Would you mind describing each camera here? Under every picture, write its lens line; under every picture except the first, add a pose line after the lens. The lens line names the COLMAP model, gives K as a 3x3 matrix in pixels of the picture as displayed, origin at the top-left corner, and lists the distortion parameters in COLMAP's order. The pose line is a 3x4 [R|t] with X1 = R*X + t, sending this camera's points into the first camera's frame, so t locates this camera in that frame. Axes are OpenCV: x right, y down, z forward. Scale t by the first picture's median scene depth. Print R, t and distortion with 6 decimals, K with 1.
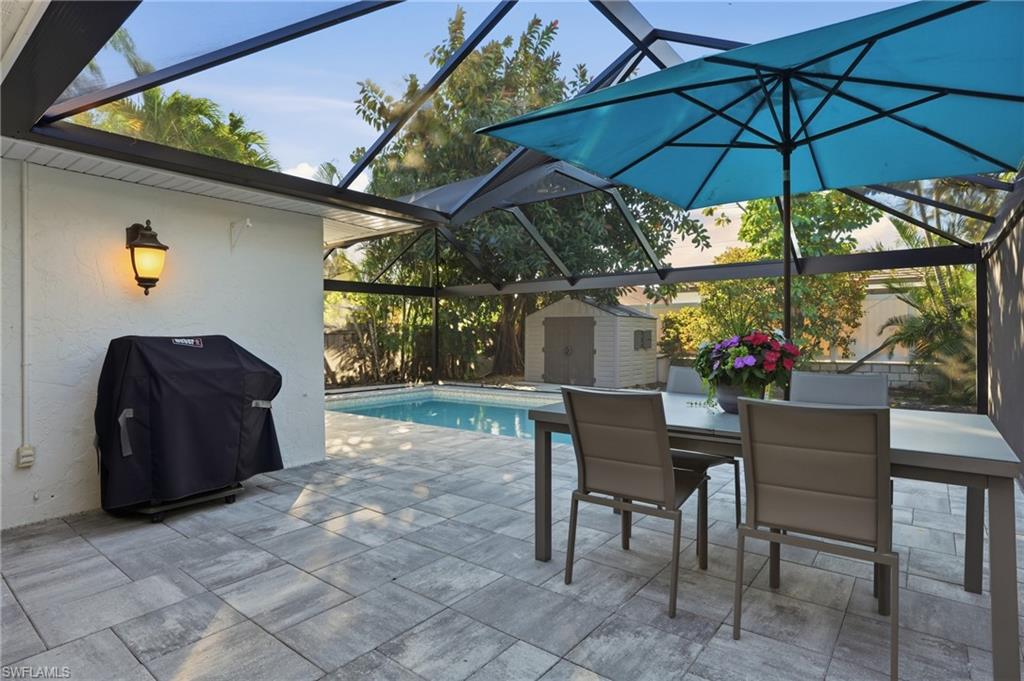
lens RADIAL K [[539.6, 0, 492.0], [0, 539.6, 336.3], [0, 0, 1]] dist [-0.050995, 0.020649]
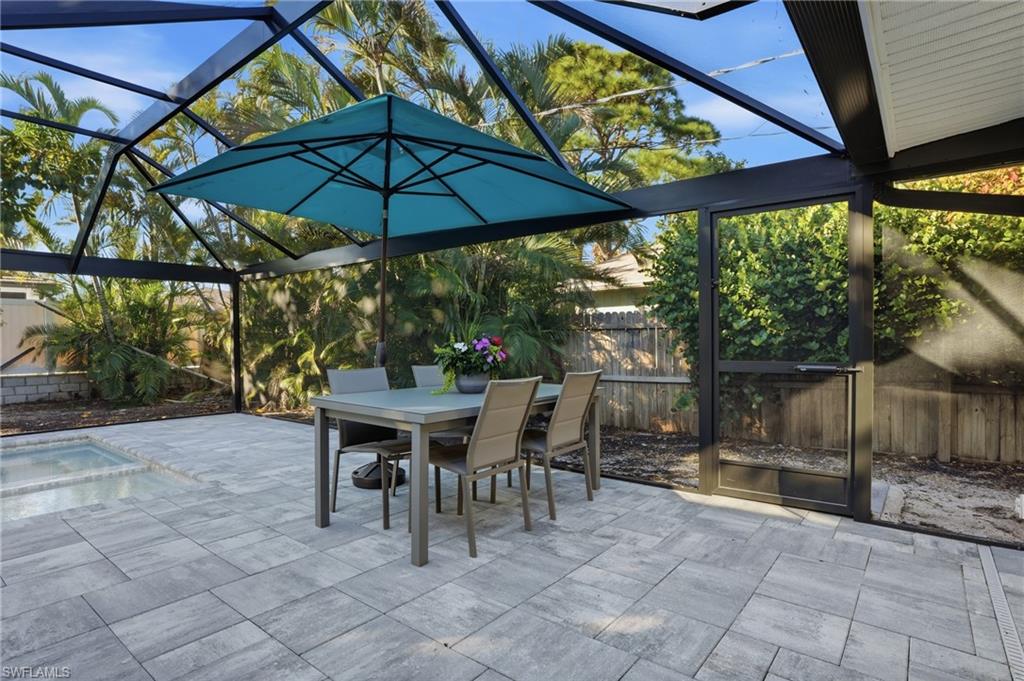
lens RADIAL K [[539.6, 0, 526.1], [0, 539.6, 349.7], [0, 0, 1]] dist [-0.050995, 0.020649]
pose [[-0.030243, -0.015856, 0.999417, -0.794902], [0.010926, 0.999809, 0.016193, 0.006272], [-0.999483, 0.011410, -0.030064, 0.740631]]
